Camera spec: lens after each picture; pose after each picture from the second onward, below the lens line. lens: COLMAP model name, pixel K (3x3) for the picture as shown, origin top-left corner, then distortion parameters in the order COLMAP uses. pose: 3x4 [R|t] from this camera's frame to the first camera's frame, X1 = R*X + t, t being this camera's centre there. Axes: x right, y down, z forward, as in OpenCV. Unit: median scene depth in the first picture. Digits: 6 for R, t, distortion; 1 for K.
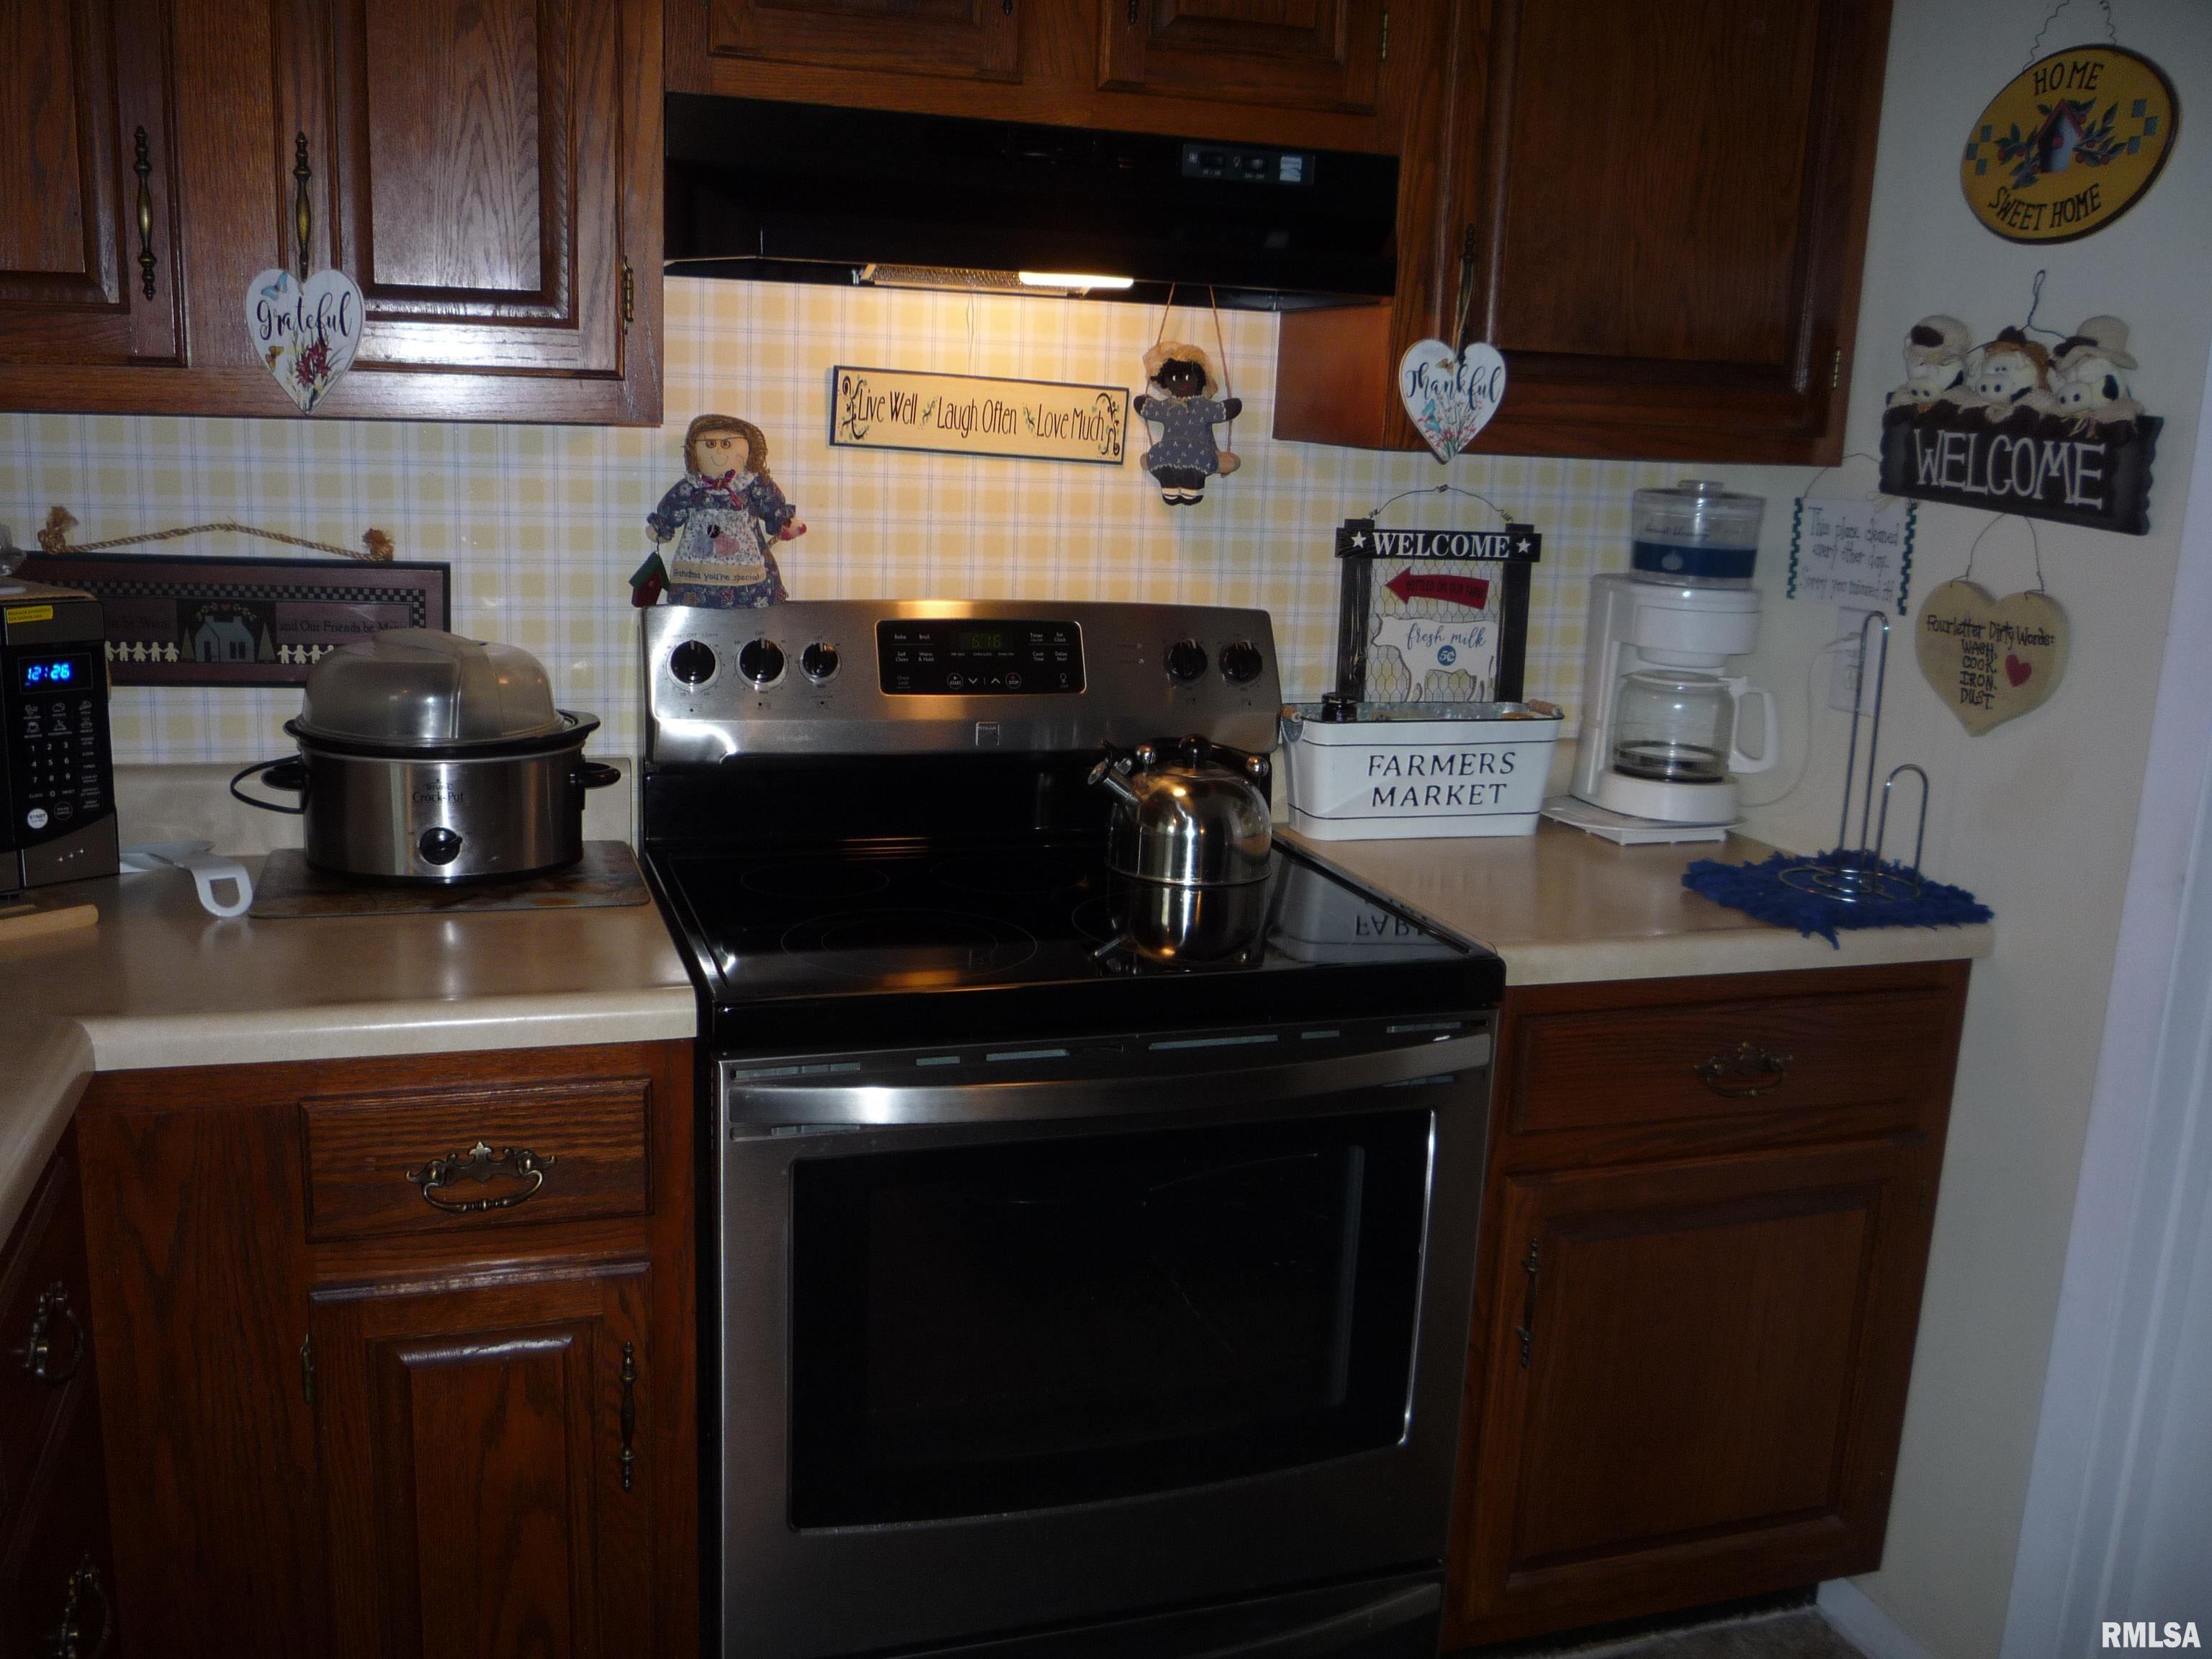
lens RADIAL K [[1924.5, 0, 1084.1], [0, 1924.5, 823.9], [0, 0, 1]] dist [-0.061128, 0.036092]
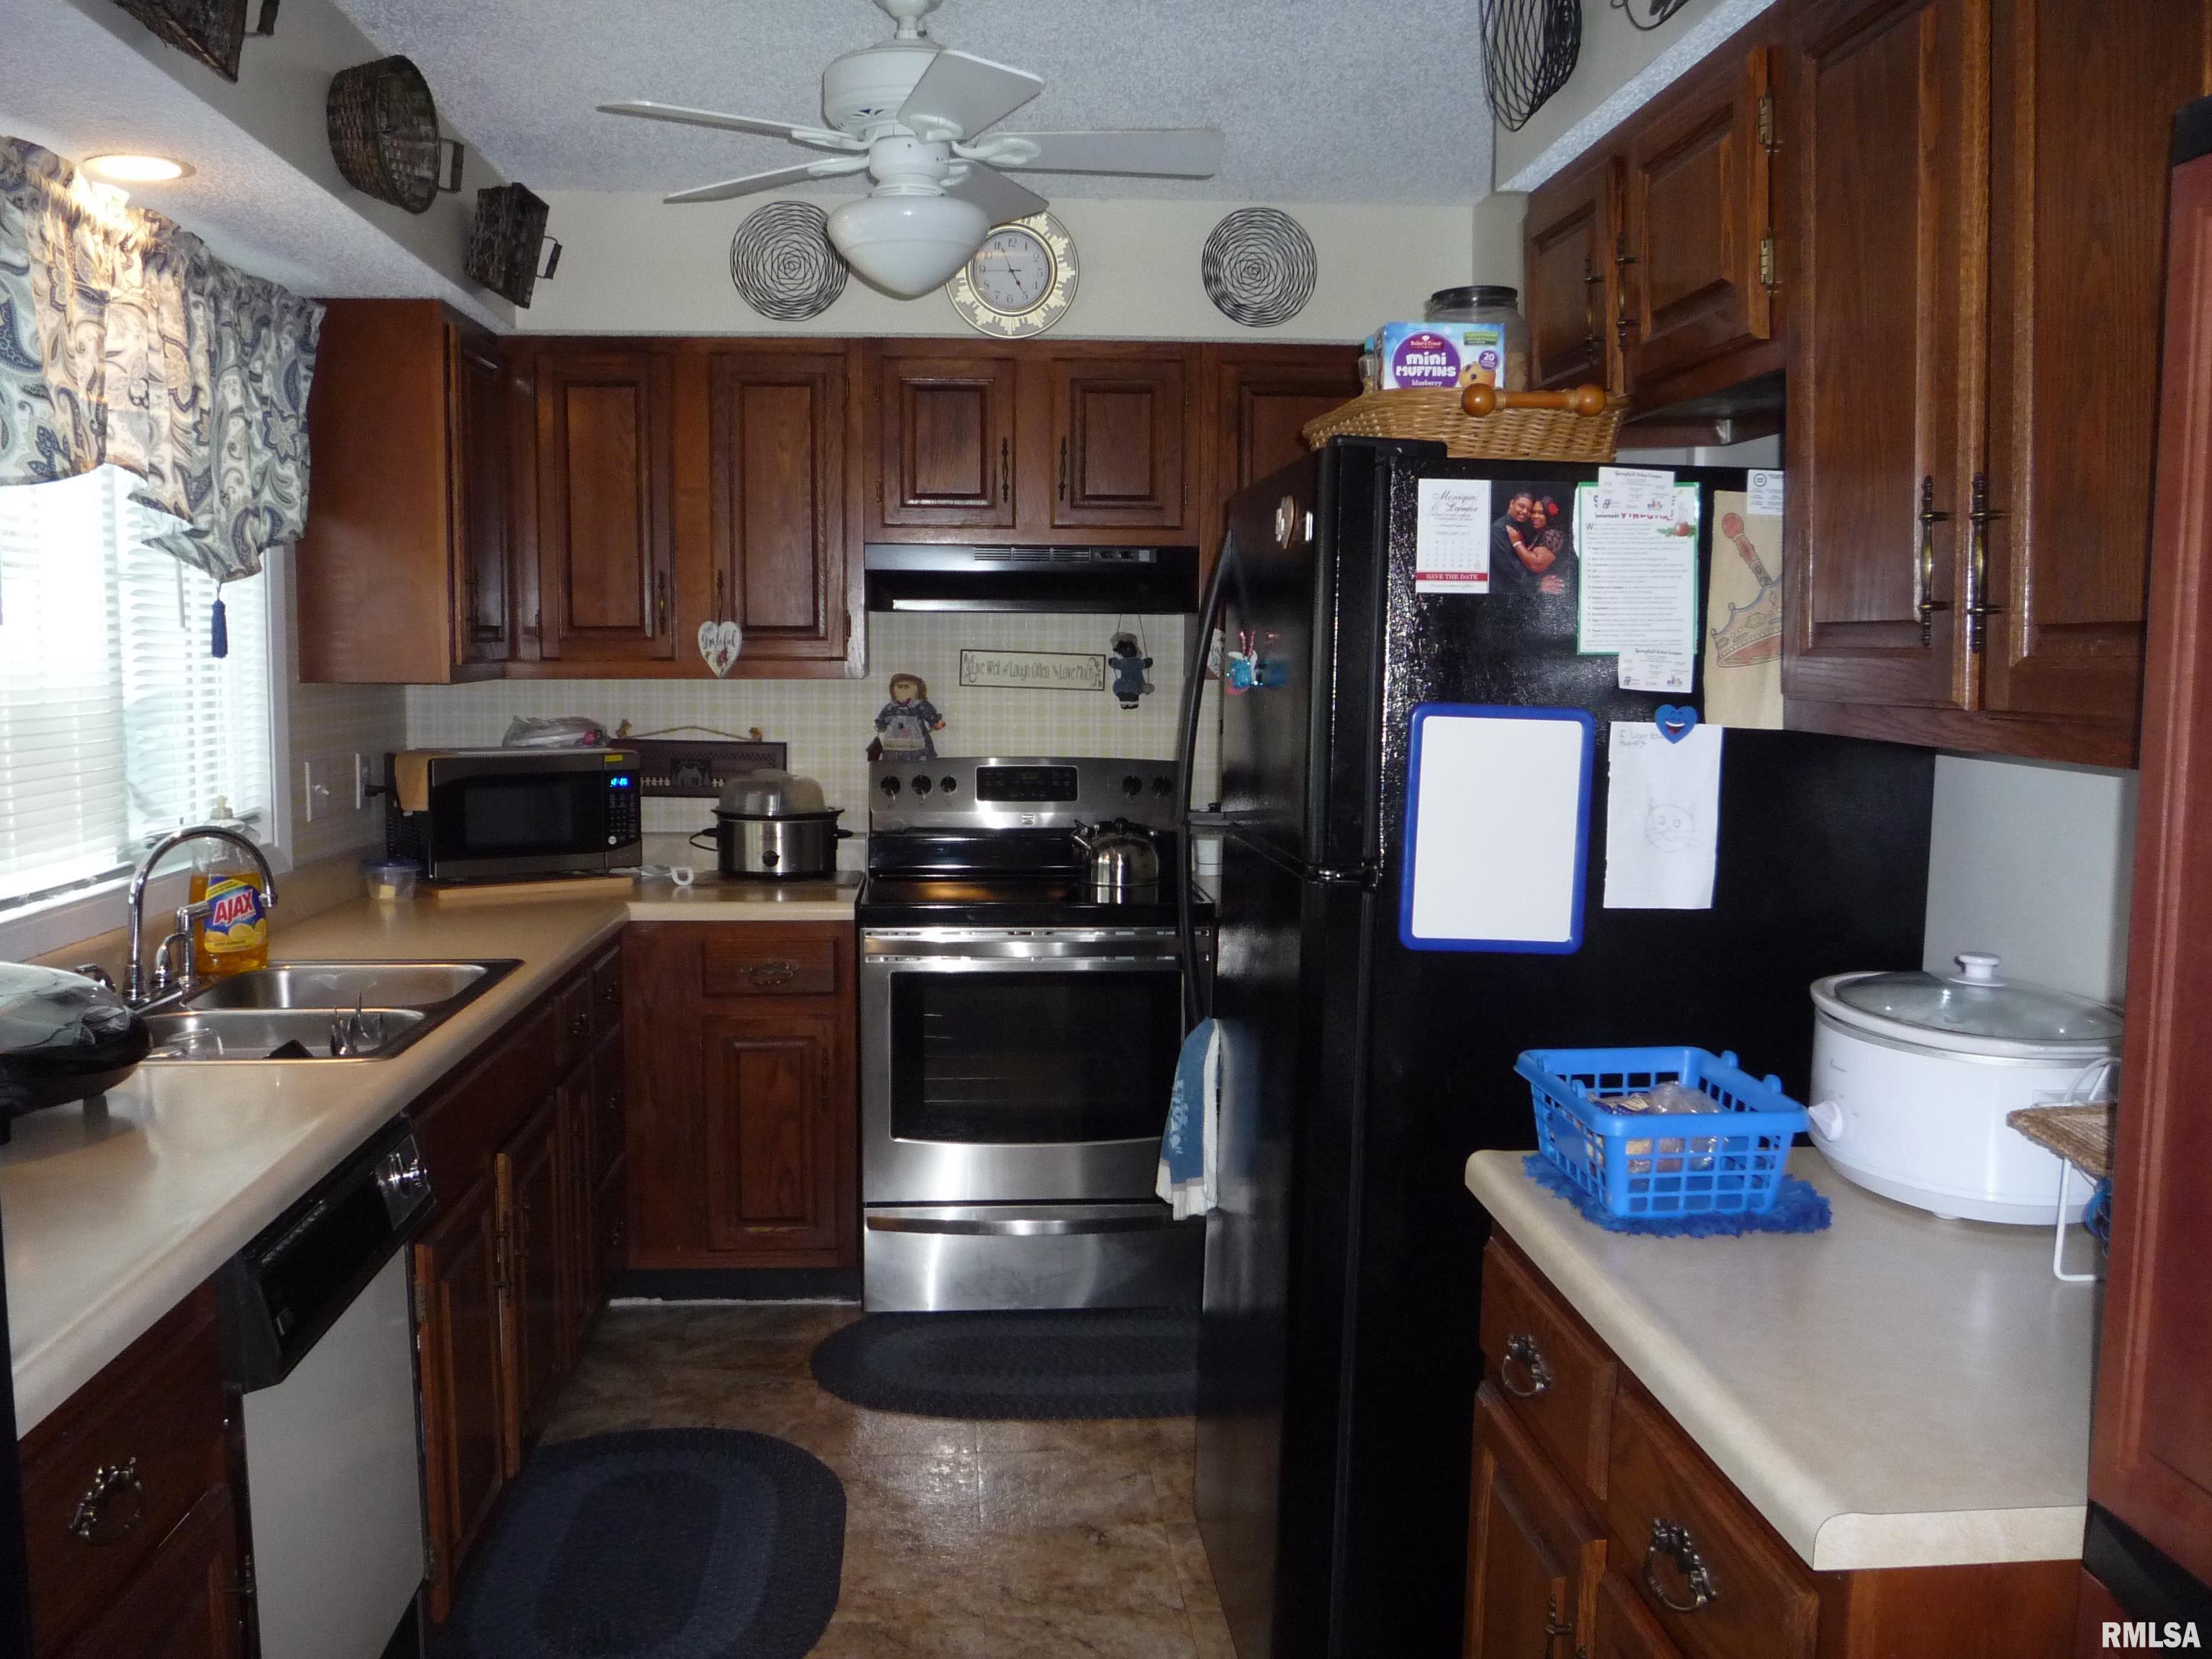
lens RADIAL K [[1924.5, 0, 1118.0], [0, 1924.5, 833.6], [0, 0, 1]] dist [-0.061128, 0.036092]
pose [[0.973738, -0.012432, -0.227331, 0.561913], [-0.015347, 0.992653, -0.120021, 0.236098], [0.227153, 0.120358, 0.966393, -1.081871]]
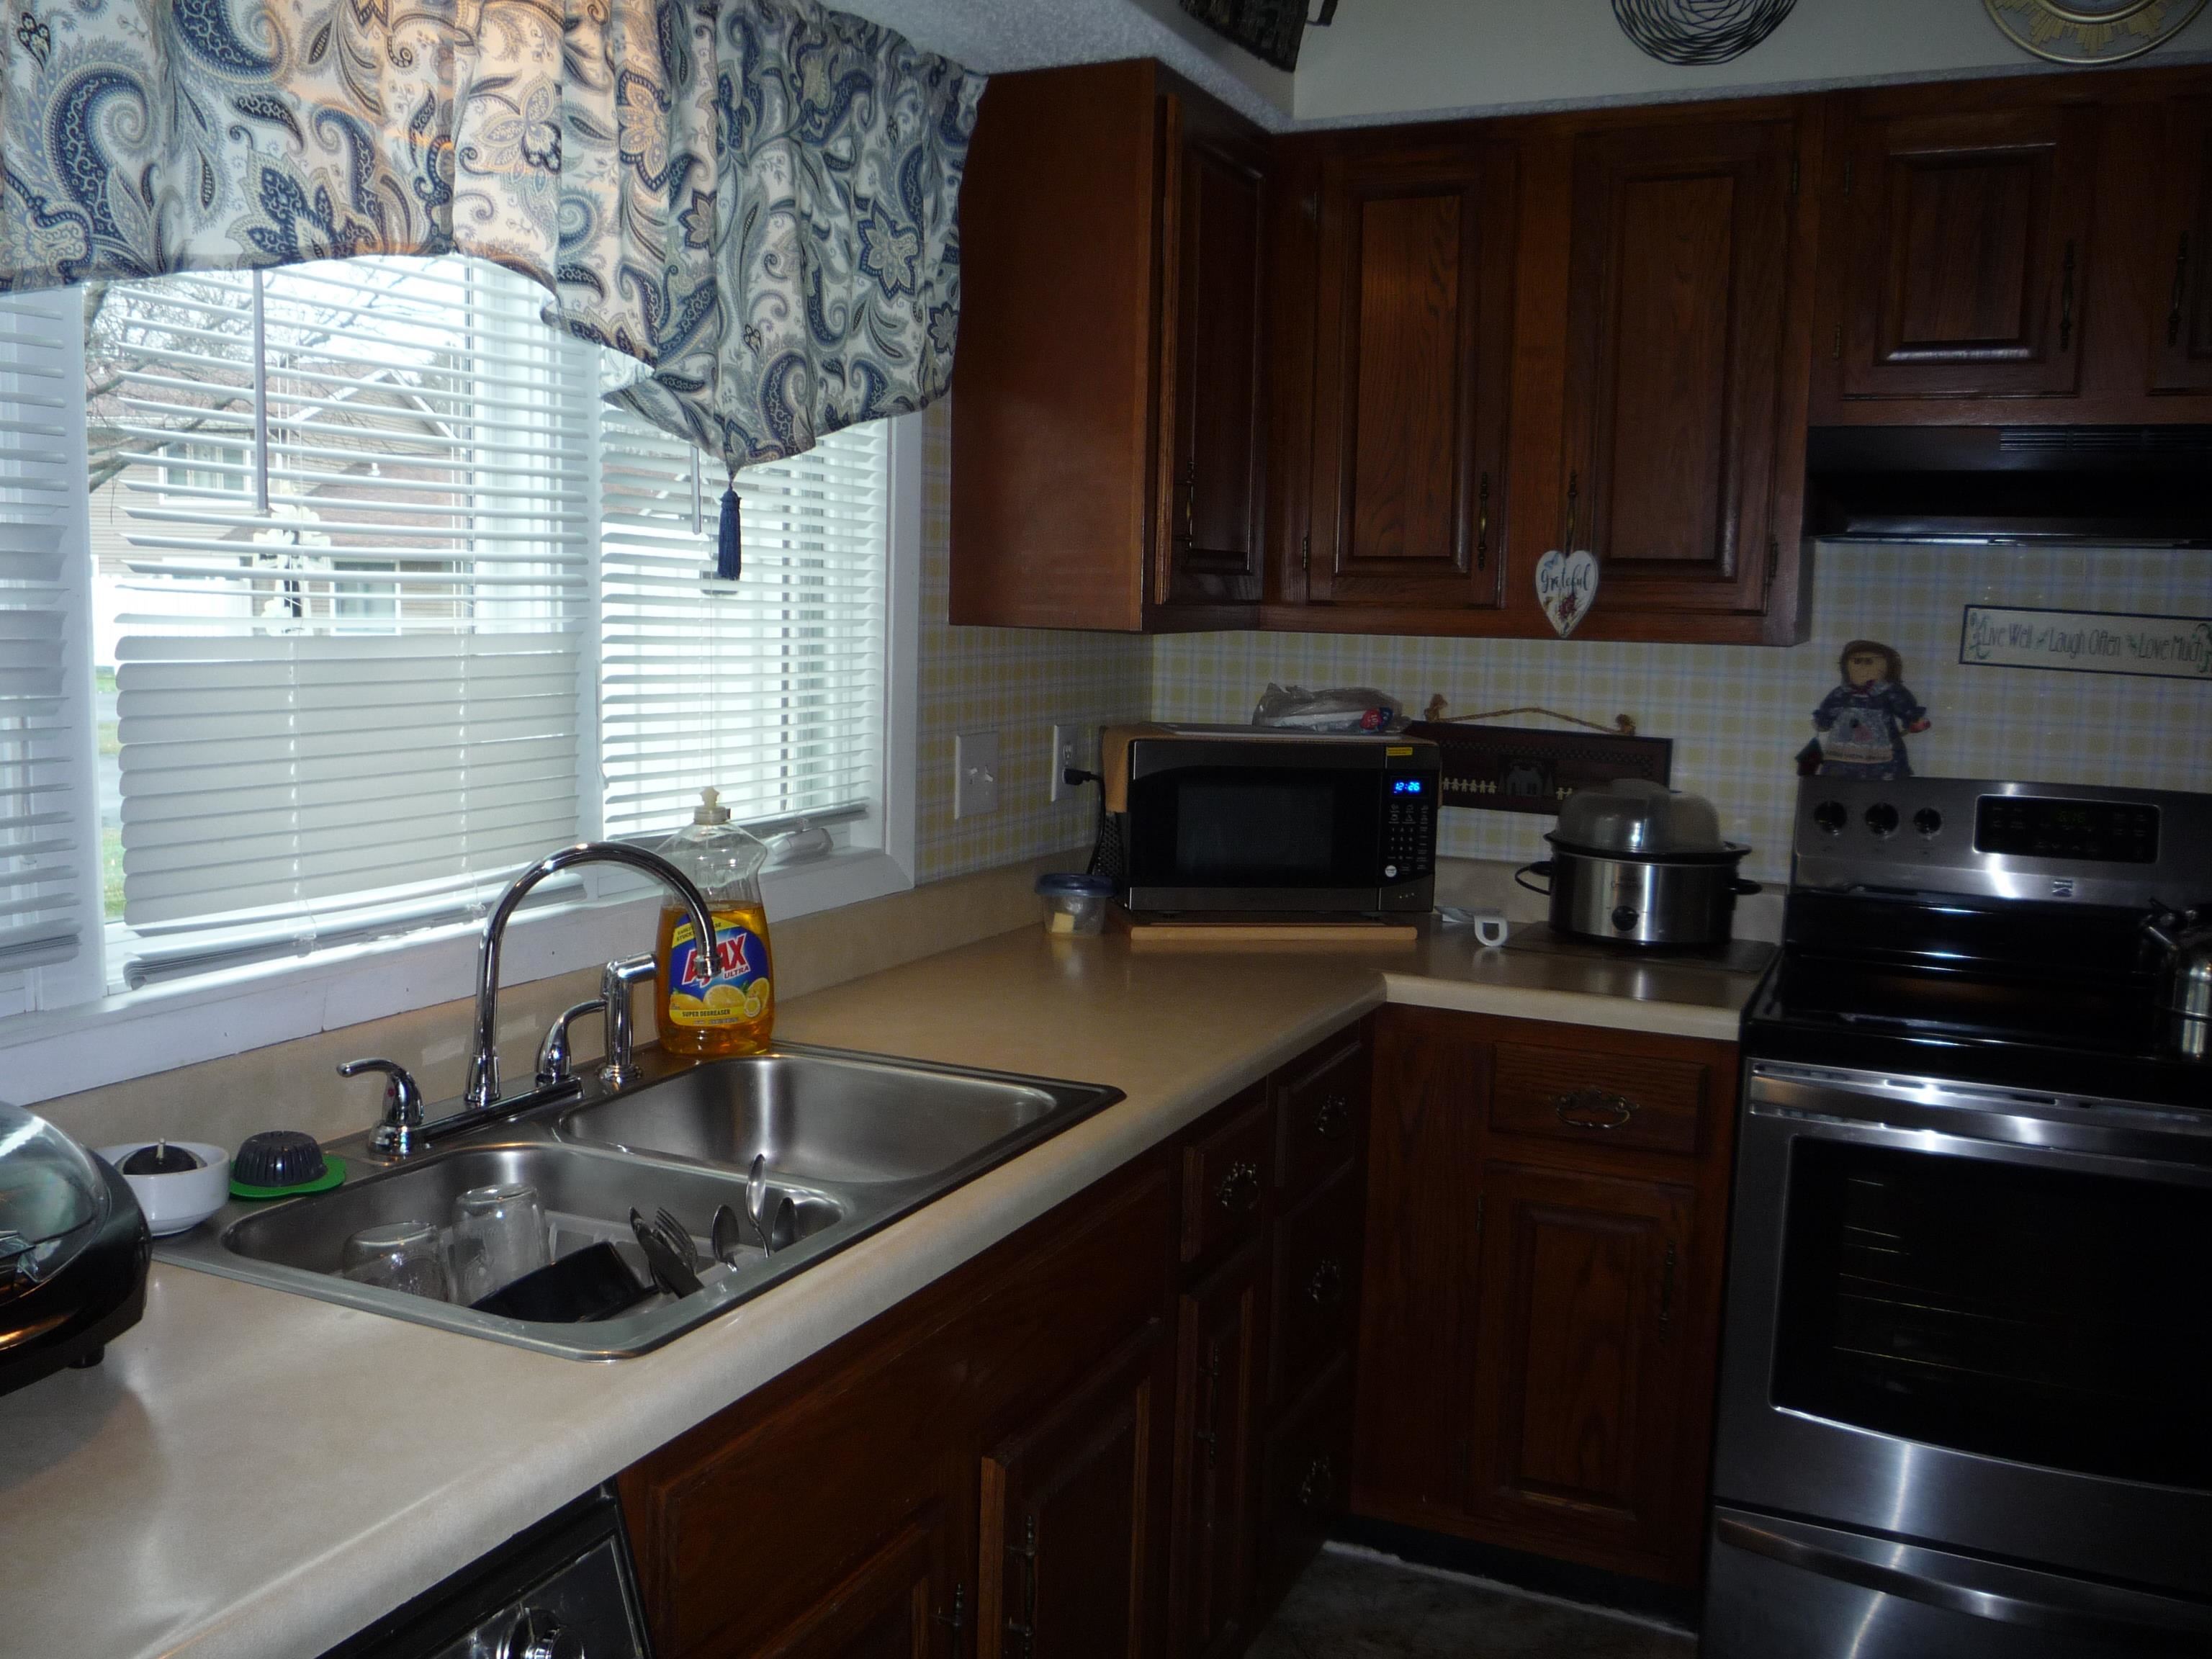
lens RADIAL K [[1924.5, 0, 1091.4], [0, 1924.5, 828.0], [0, 0, 1]] dist [-0.061128, 0.036092]
pose [[0.734626, 0.058981, -0.675904, 0.347066], [-0.139592, 0.988040, -0.065500, 0.091860], [0.663957, 0.142469, 0.734073, -0.377059]]
